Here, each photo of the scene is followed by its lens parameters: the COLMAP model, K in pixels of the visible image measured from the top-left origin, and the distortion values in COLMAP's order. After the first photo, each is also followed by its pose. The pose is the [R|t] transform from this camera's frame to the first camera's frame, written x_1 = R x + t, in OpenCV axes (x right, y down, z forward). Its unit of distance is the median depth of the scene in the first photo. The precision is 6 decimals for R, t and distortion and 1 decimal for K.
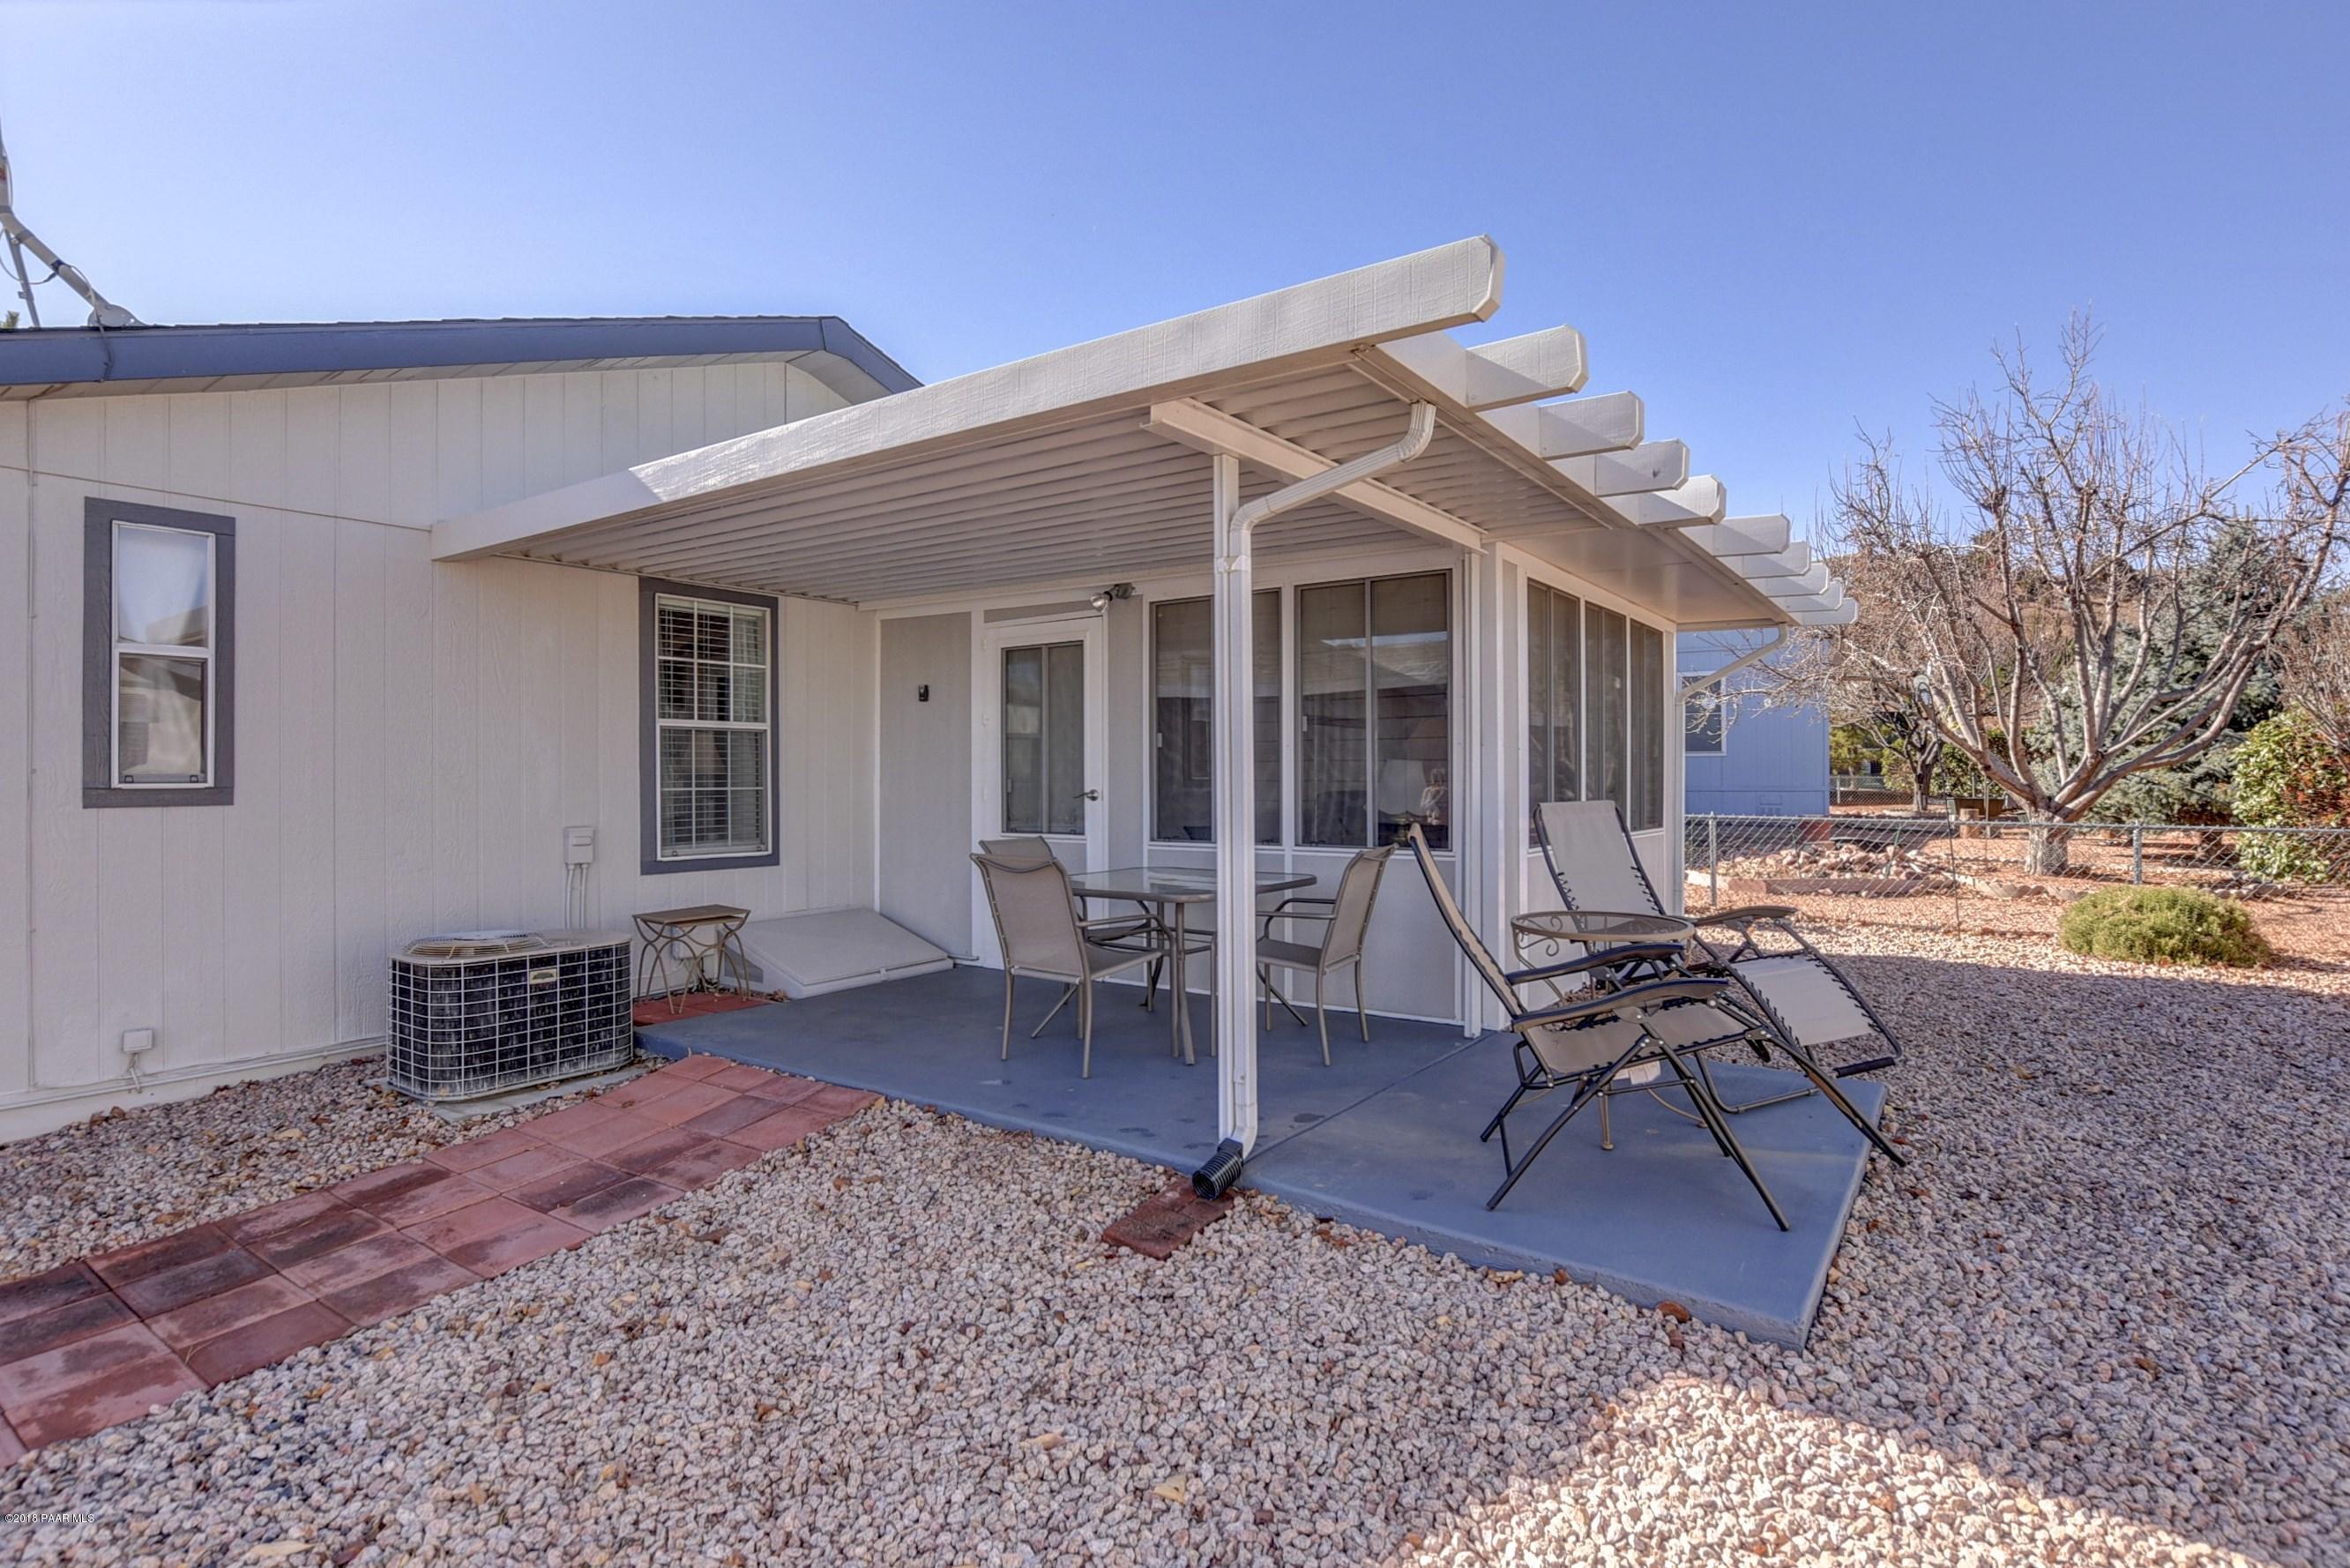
lens RADIAL K [[1175.0, 0, 1170.3], [0, 1175.0, 754.6], [0, 0, 1]] dist [-0.016731, 0.000049]
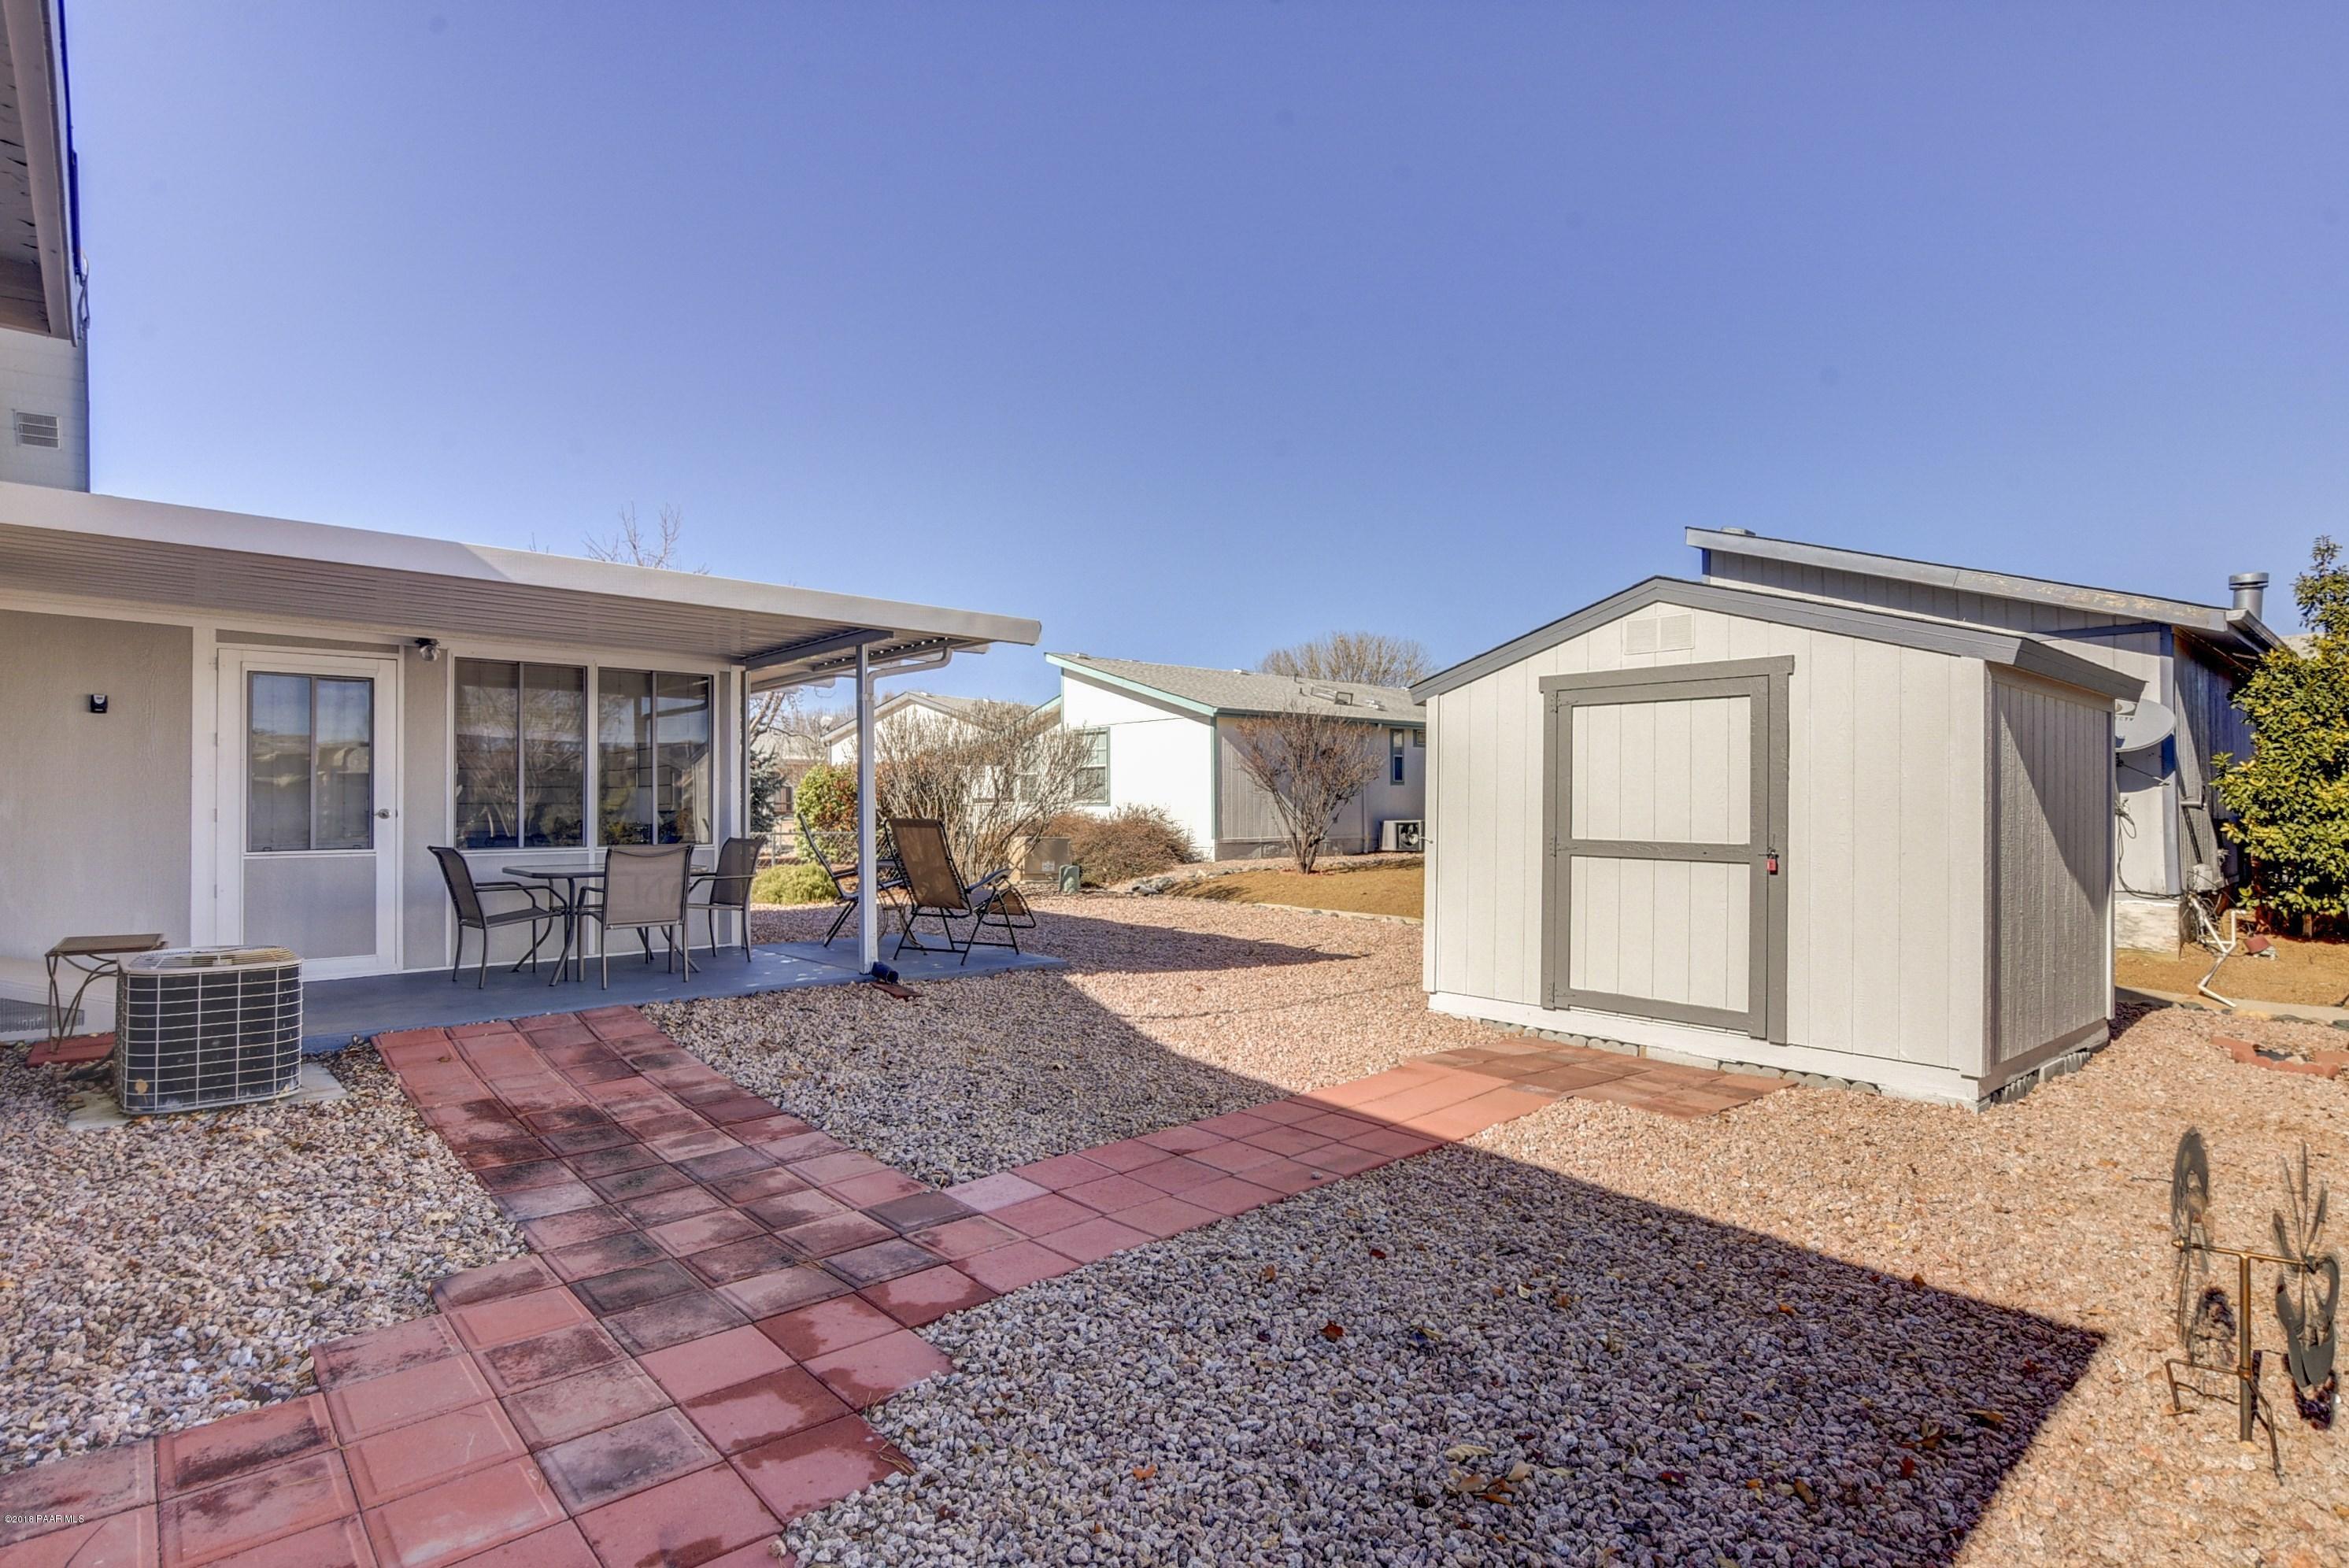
lens RADIAL K [[1198.0, 0, 1182.8], [0, 1198.0, 789.5], [0, 0, 1]] dist [-0.001275, -0.000338]
pose [[0.219138, 0.017677, 0.975534, -1.036641], [-0.014479, 0.999785, -0.014864, 0.016449], [-0.975586, -0.010867, 0.219347, -0.018673]]
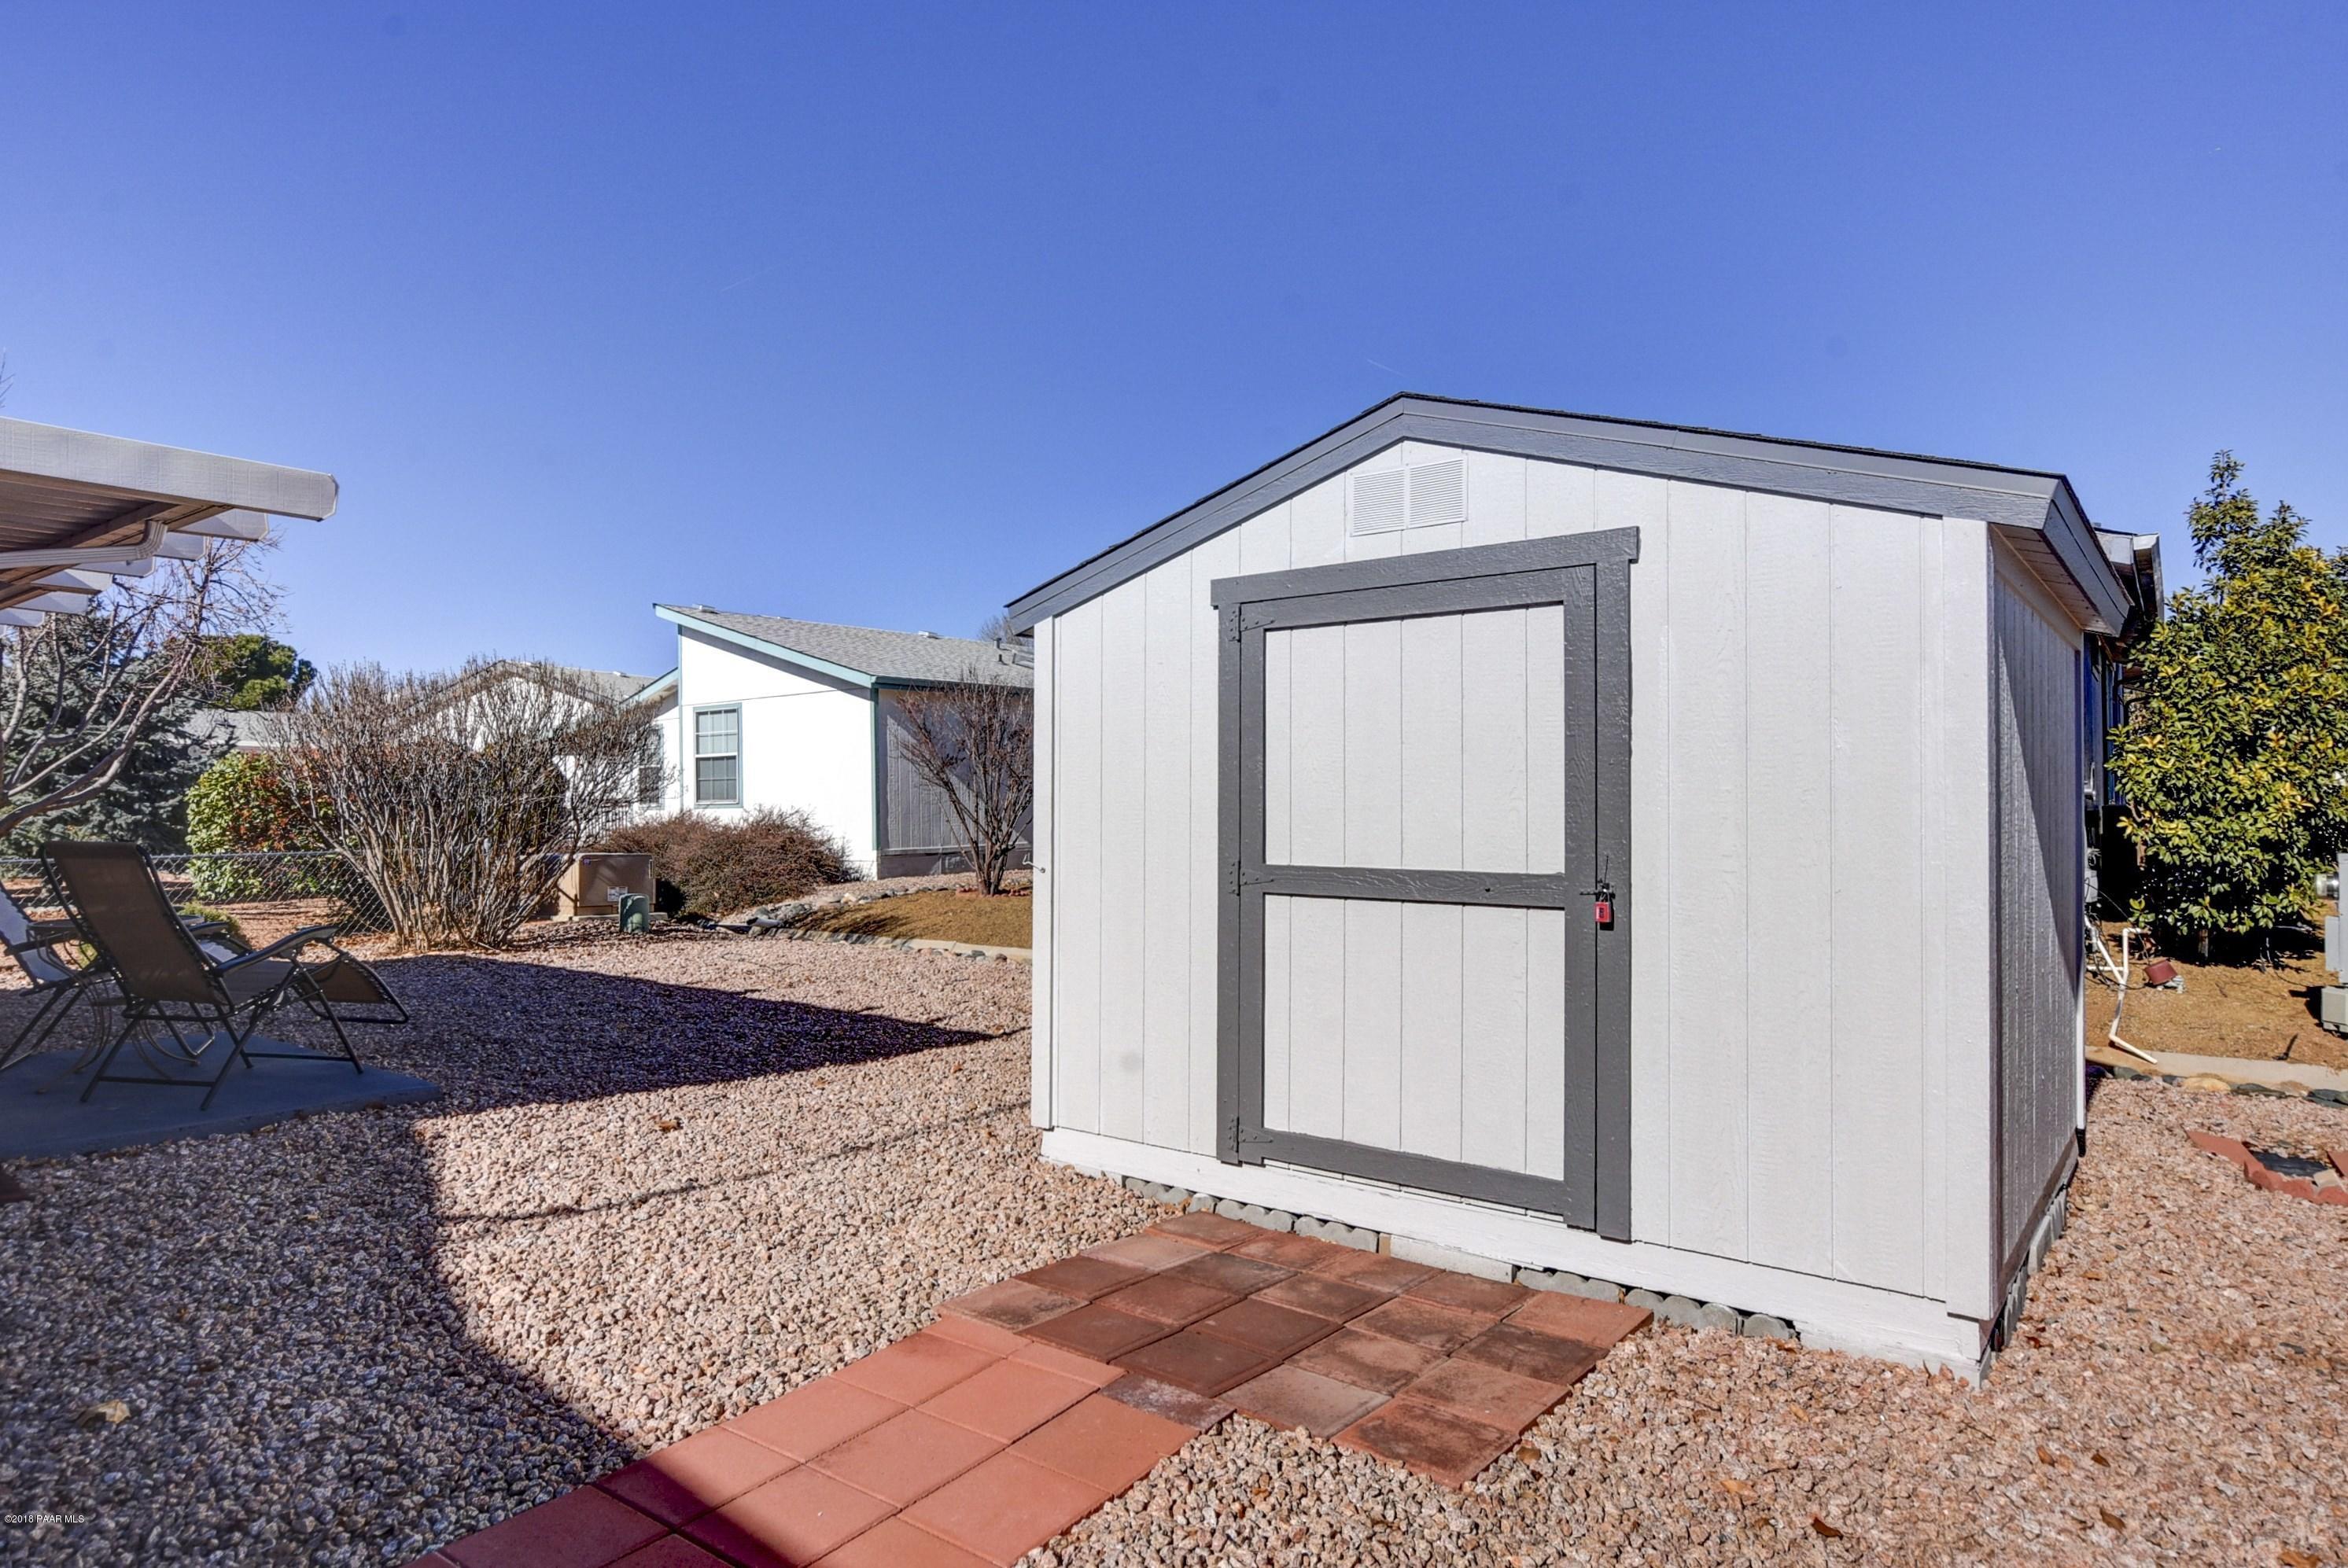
lens RADIAL K [[1342.0, 0, 1174.0], [0, 1342.0, 784.0], [0, 0, 1]] dist [-0.000524, -0.000118]
pose [[0.038677, 0.017479, 0.999099, -0.595660], [-0.003299, 0.999844, -0.017365, 0.011097], [-0.999246, -0.002624, 0.038729, -0.103701]]
